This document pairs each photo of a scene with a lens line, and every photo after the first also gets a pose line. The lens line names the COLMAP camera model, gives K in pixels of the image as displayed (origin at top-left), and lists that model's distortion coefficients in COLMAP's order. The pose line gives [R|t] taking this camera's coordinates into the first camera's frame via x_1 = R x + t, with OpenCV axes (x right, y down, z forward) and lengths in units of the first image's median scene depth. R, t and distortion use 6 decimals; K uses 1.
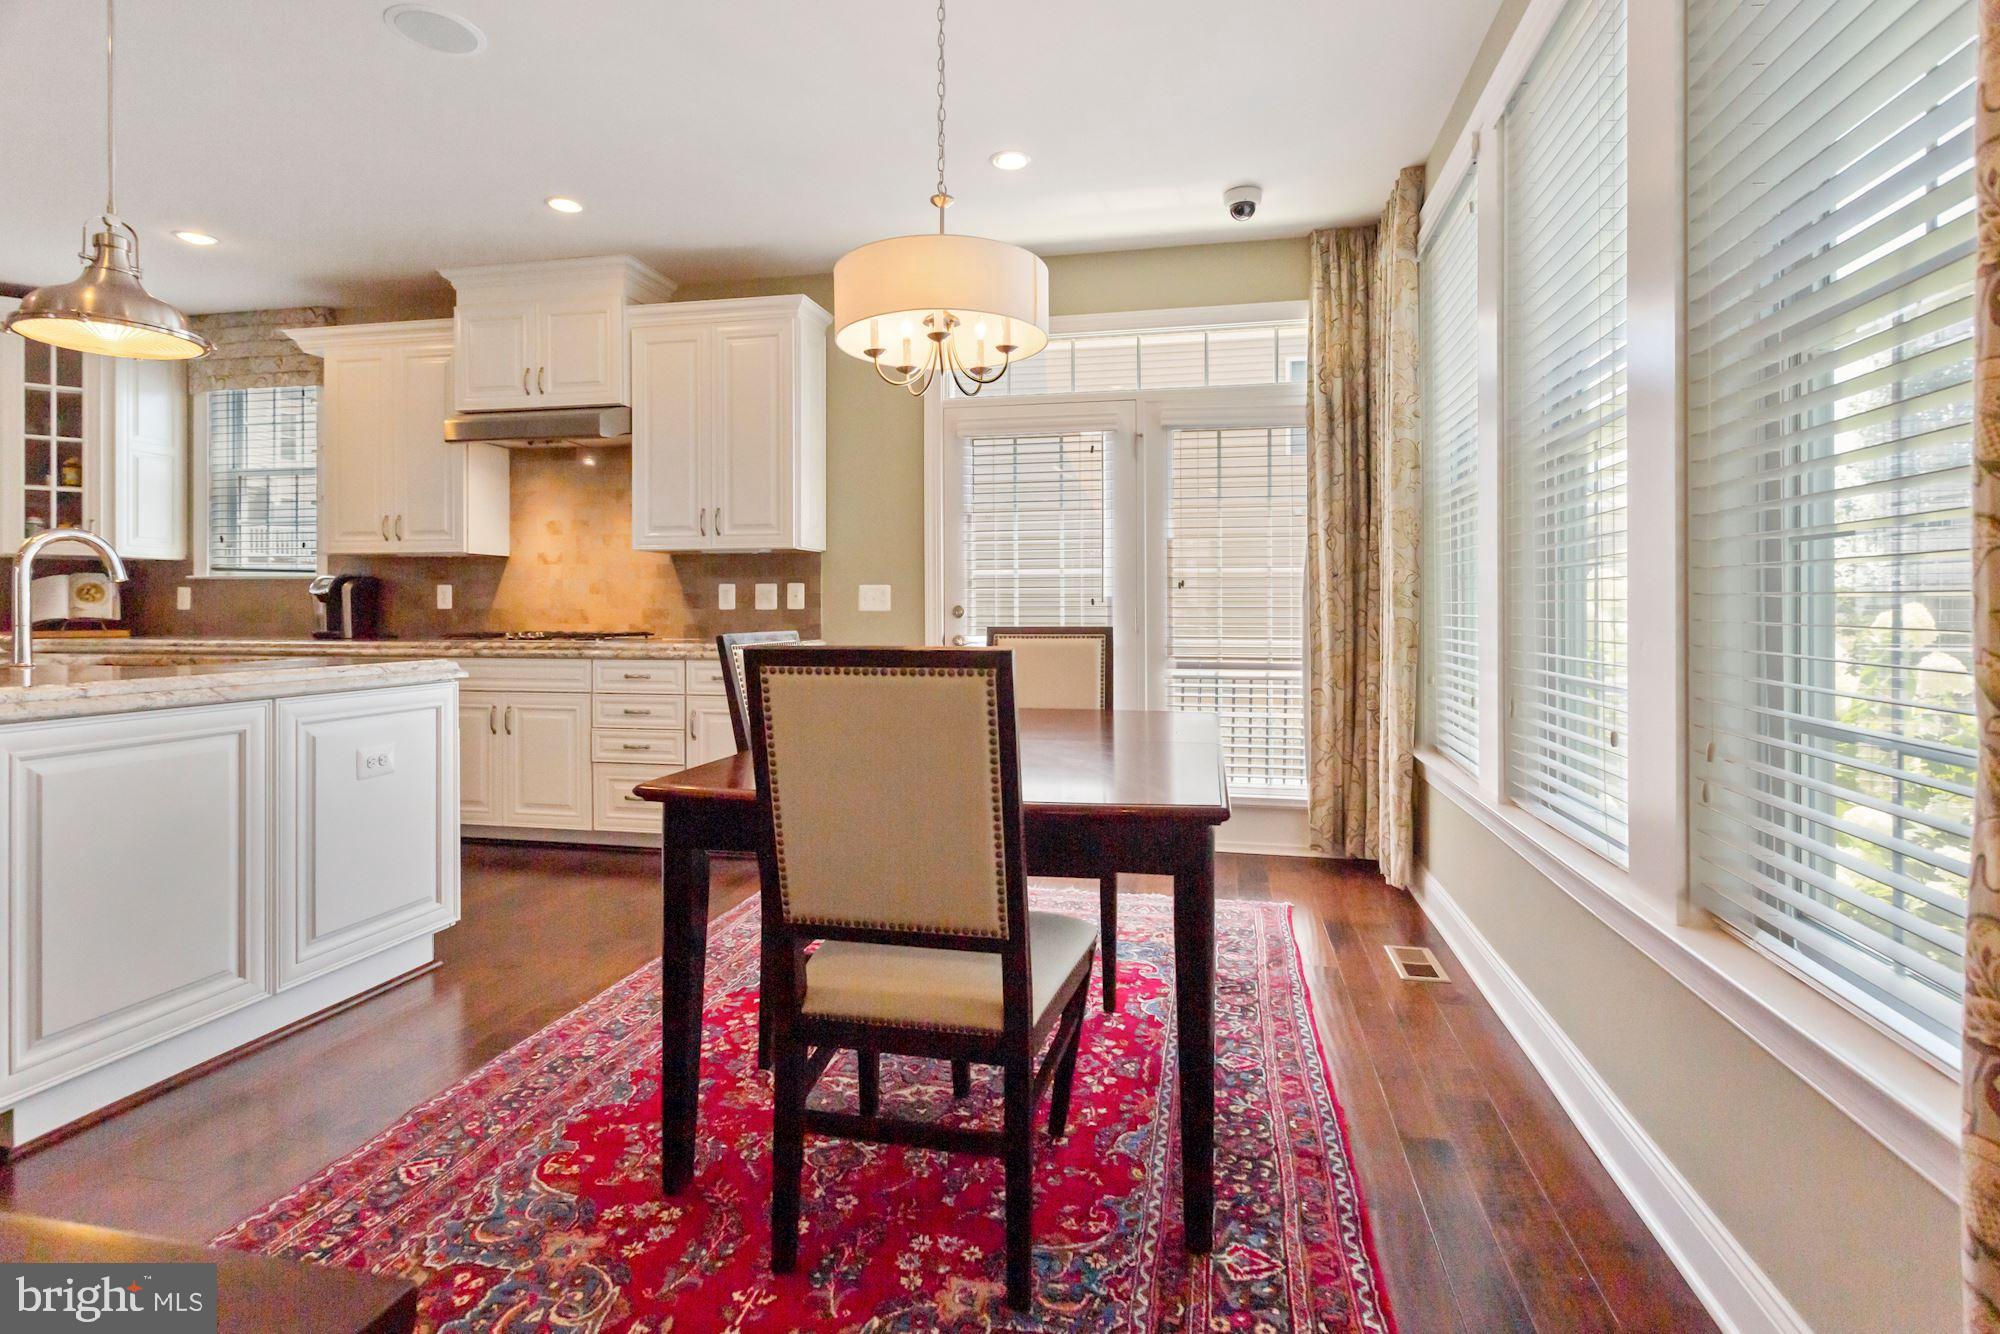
lens RADIAL K [[968.4, 0, 1001.7], [0, 968.4, 611.7], [0, 0, 1]] dist [0.010216, -0.000310]
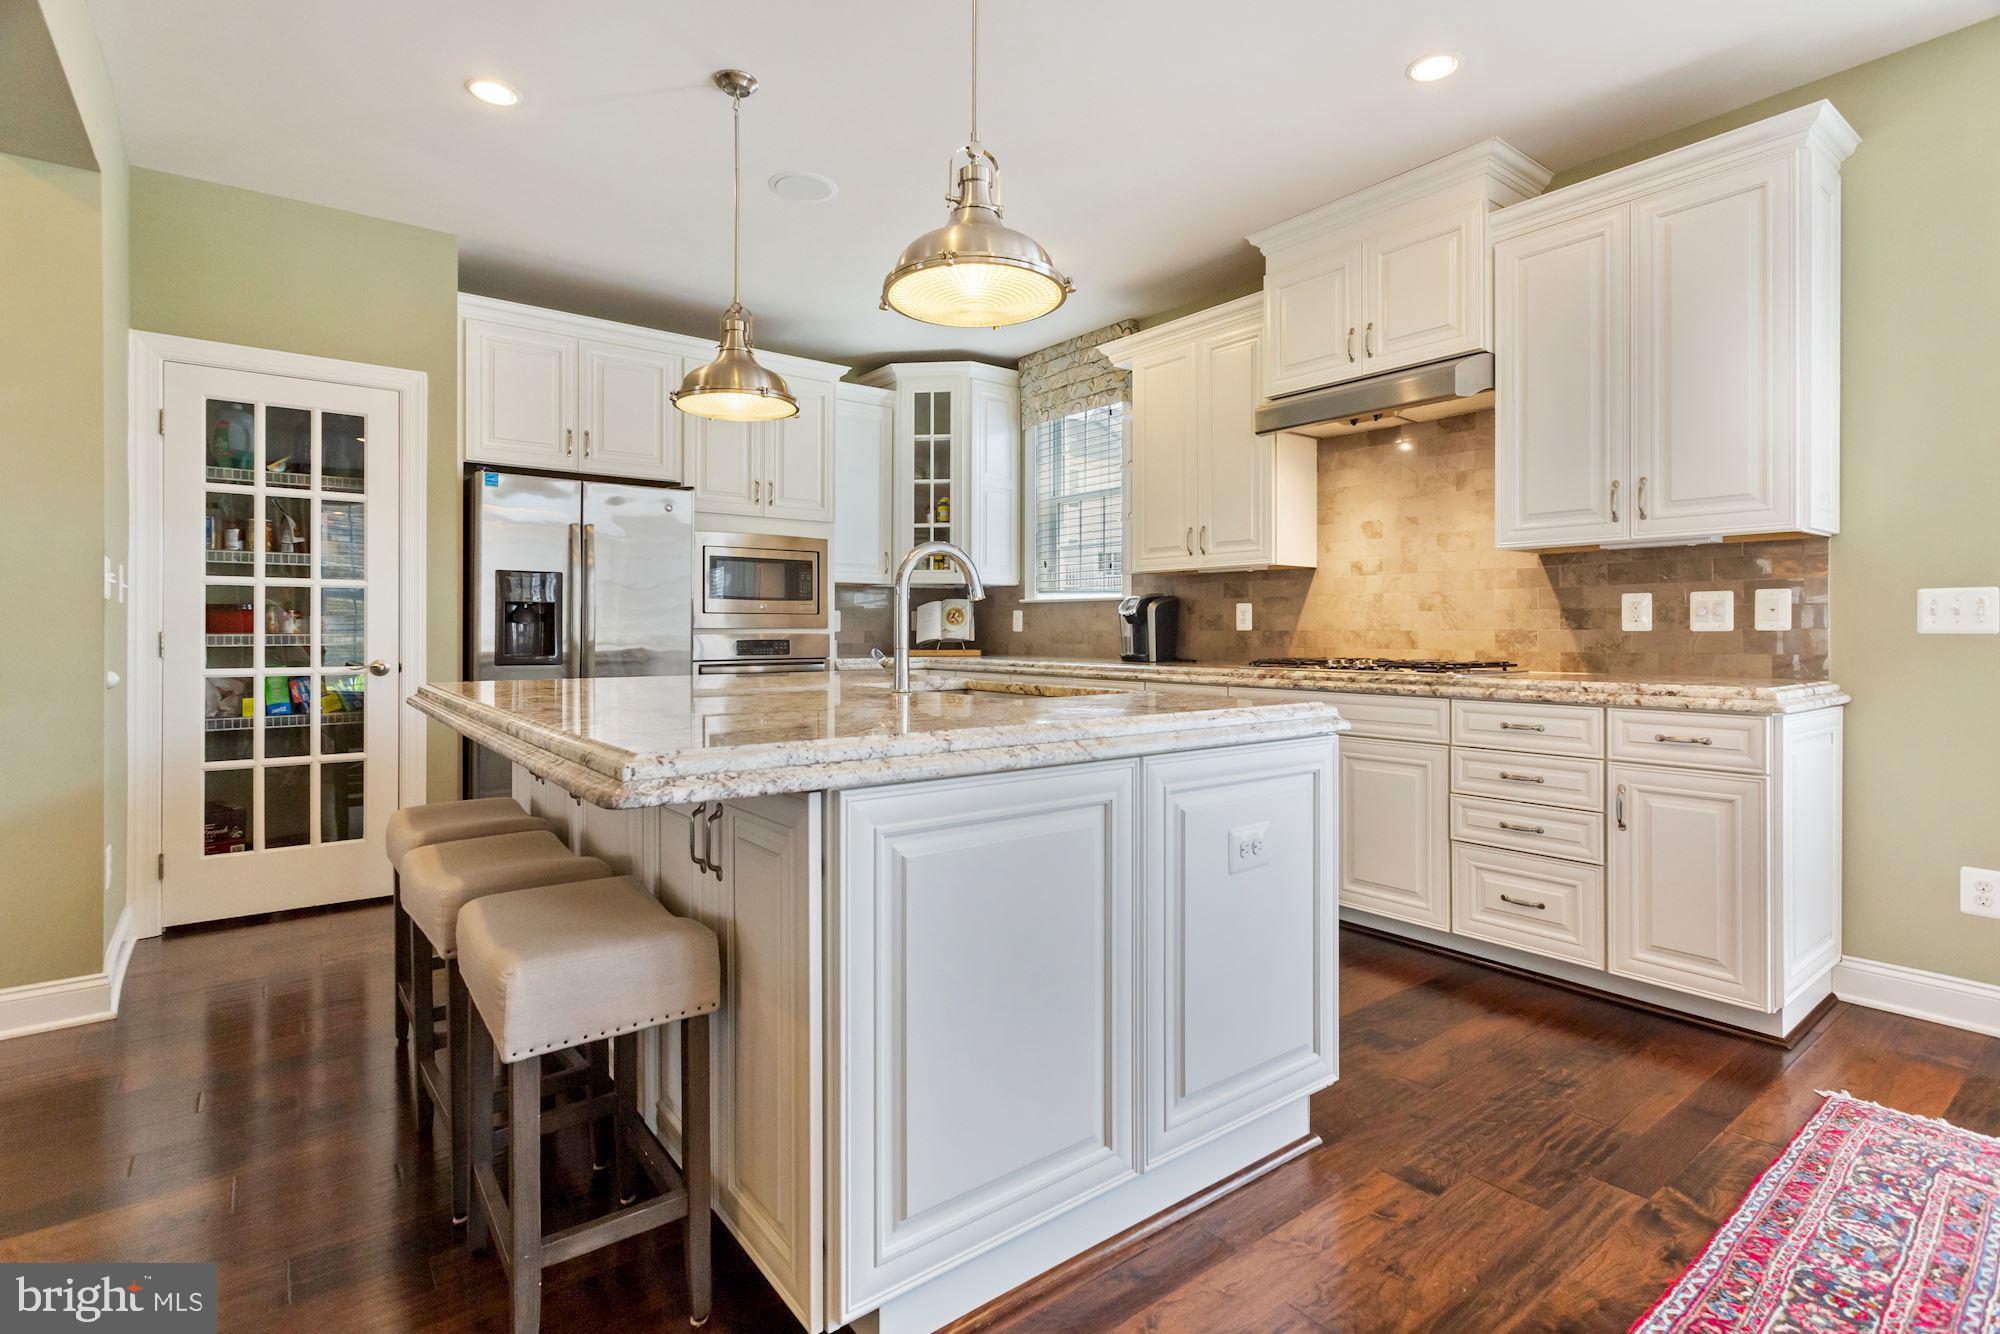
lens RADIAL K [[957.6, 0, 999.8], [0, 957.6, 633.1], [0, 0, 1]] dist [-0.000010, -0.000013]
pose [[0.762100, 0.000869, -0.647458, -0.189182], [-0.001172, 0.999999, -0.000038, -0.000219], [0.647458, 0.000788, 0.762101, 0.203340]]
